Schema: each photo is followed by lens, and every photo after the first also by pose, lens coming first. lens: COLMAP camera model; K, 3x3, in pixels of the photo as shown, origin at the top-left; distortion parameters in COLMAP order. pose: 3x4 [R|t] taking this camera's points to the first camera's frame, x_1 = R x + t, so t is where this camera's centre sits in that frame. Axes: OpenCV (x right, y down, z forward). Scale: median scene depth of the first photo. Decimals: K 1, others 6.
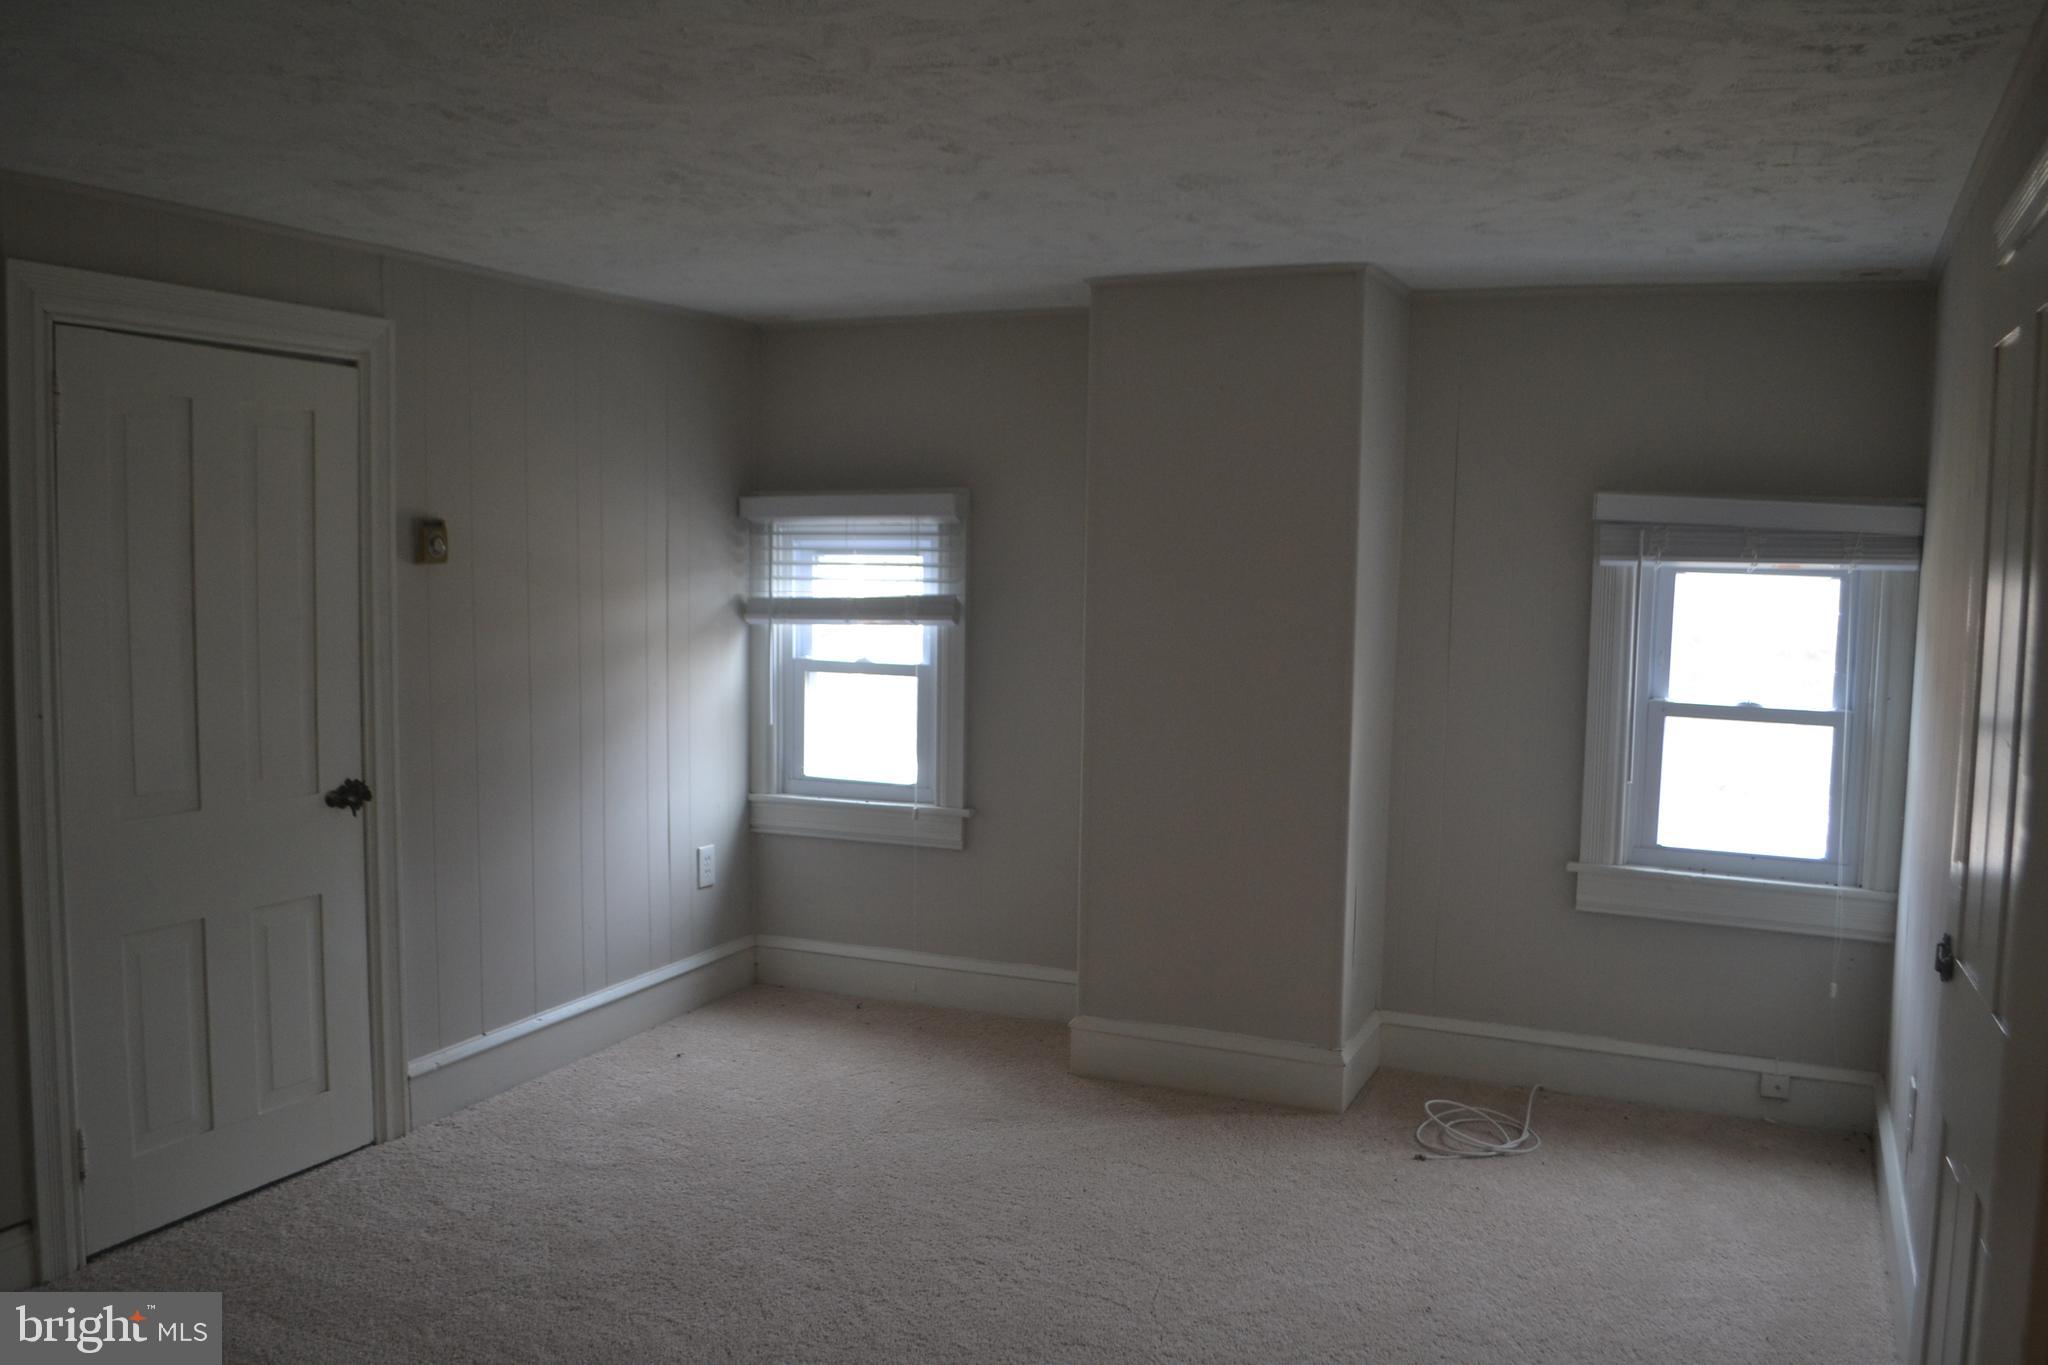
lens RADIAL K [[1639.3, 0, 1027.7], [0, 1639.3, 692.5], [0, 0, 1]] dist [-0.074888, 0.012038]
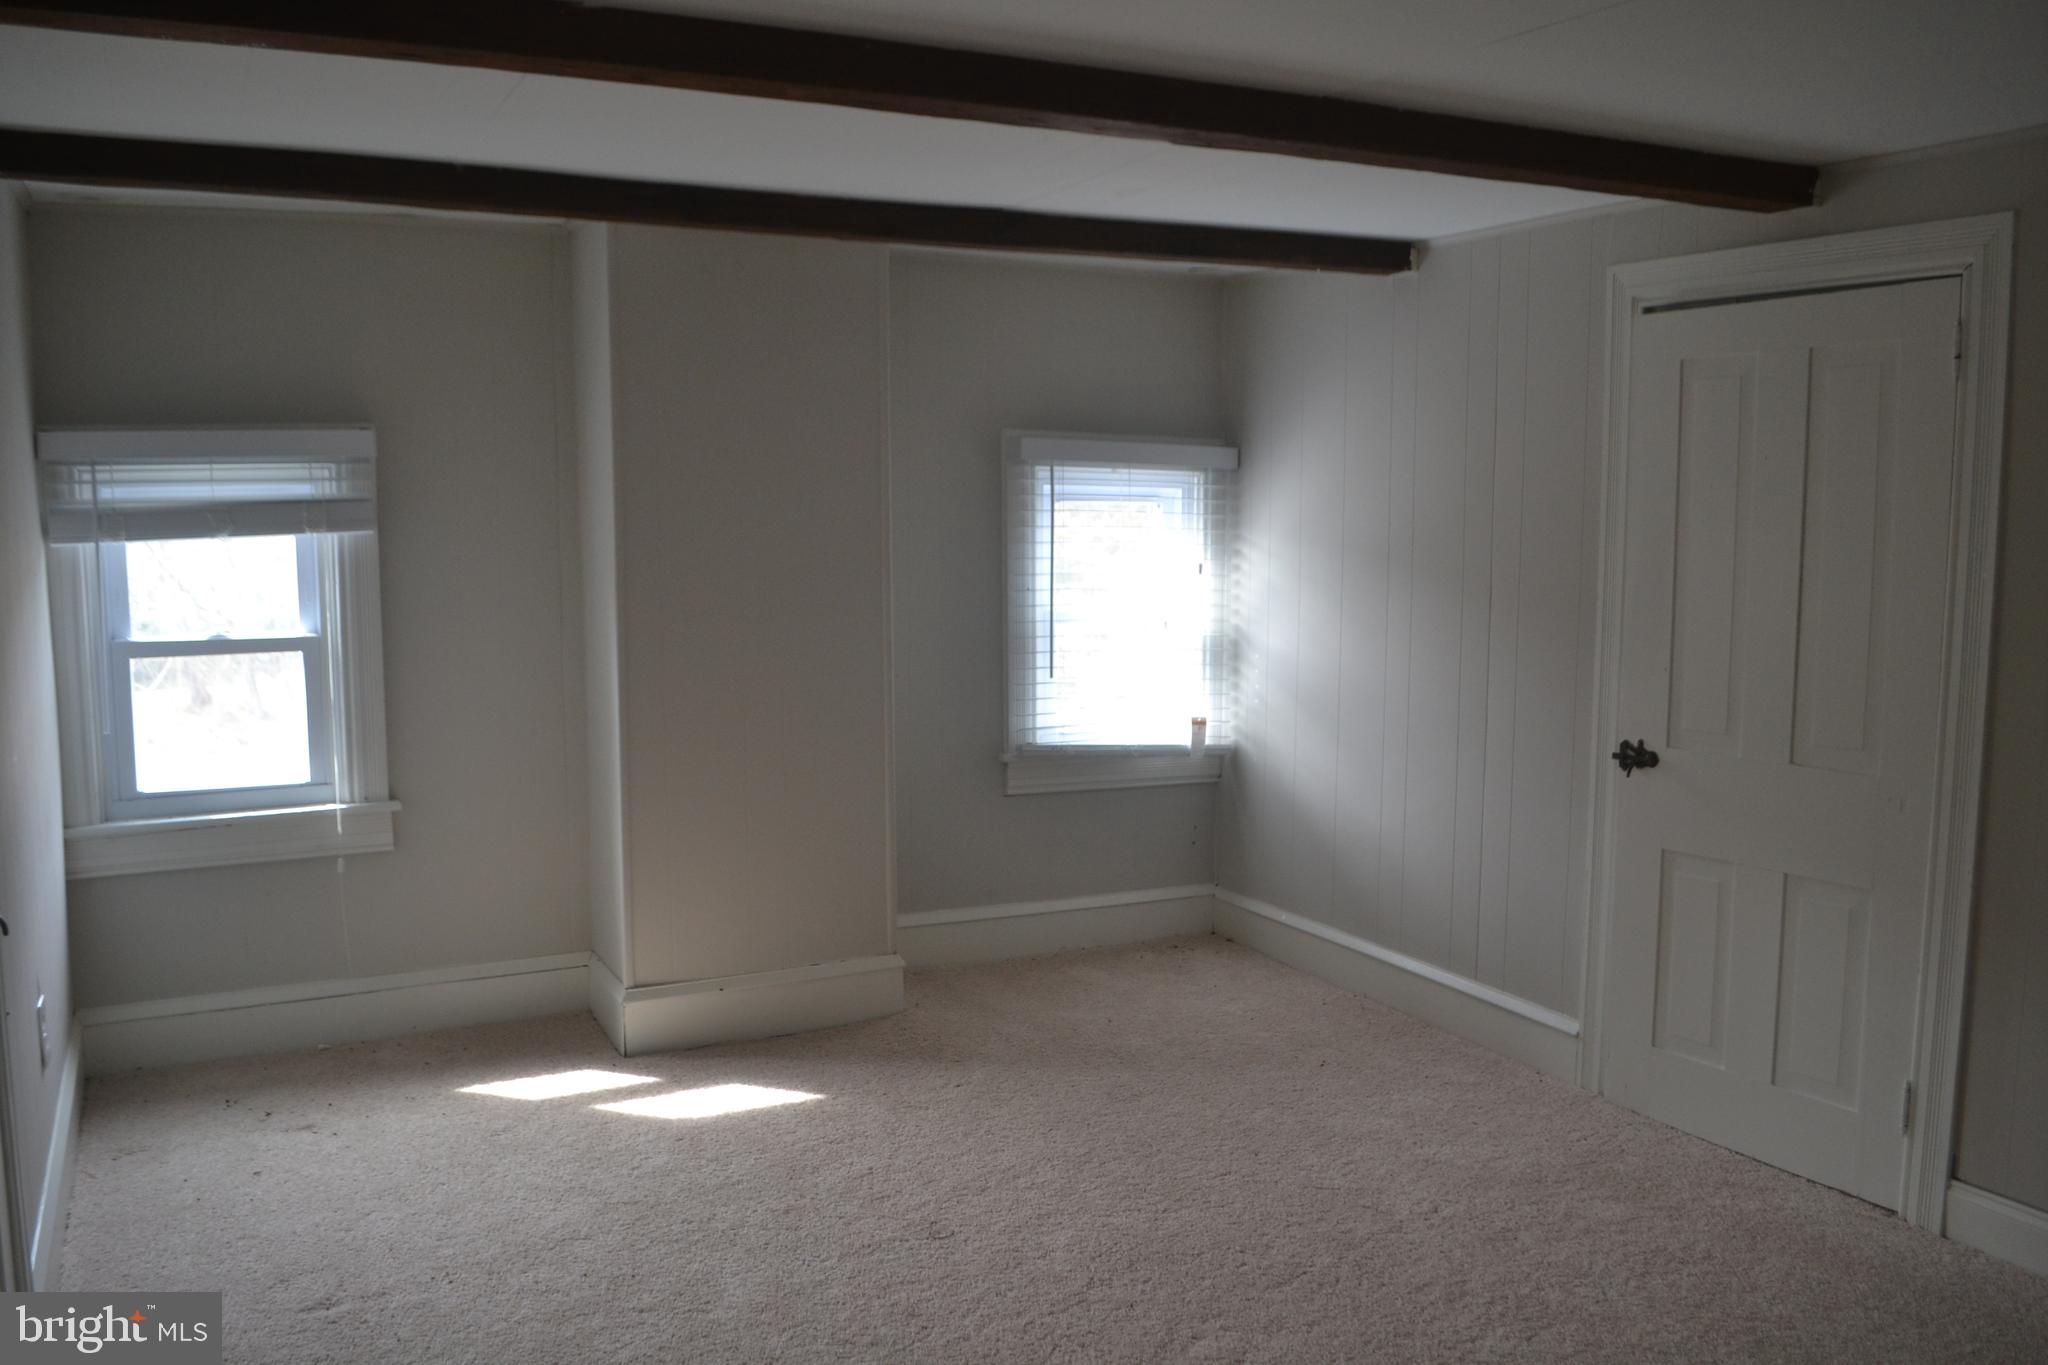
lens RADIAL K [[1639.3, 0, 1027.0], [0, 1639.3, 677.4], [0, 0, 1]] dist [-0.074888, 0.012038]
pose [[0.611979, -0.094325, 0.785229, -0.465715], [0.067353, 0.995471, 0.067088, -0.026030], [-0.788001, 0.011831, 0.615560, 0.210513]]
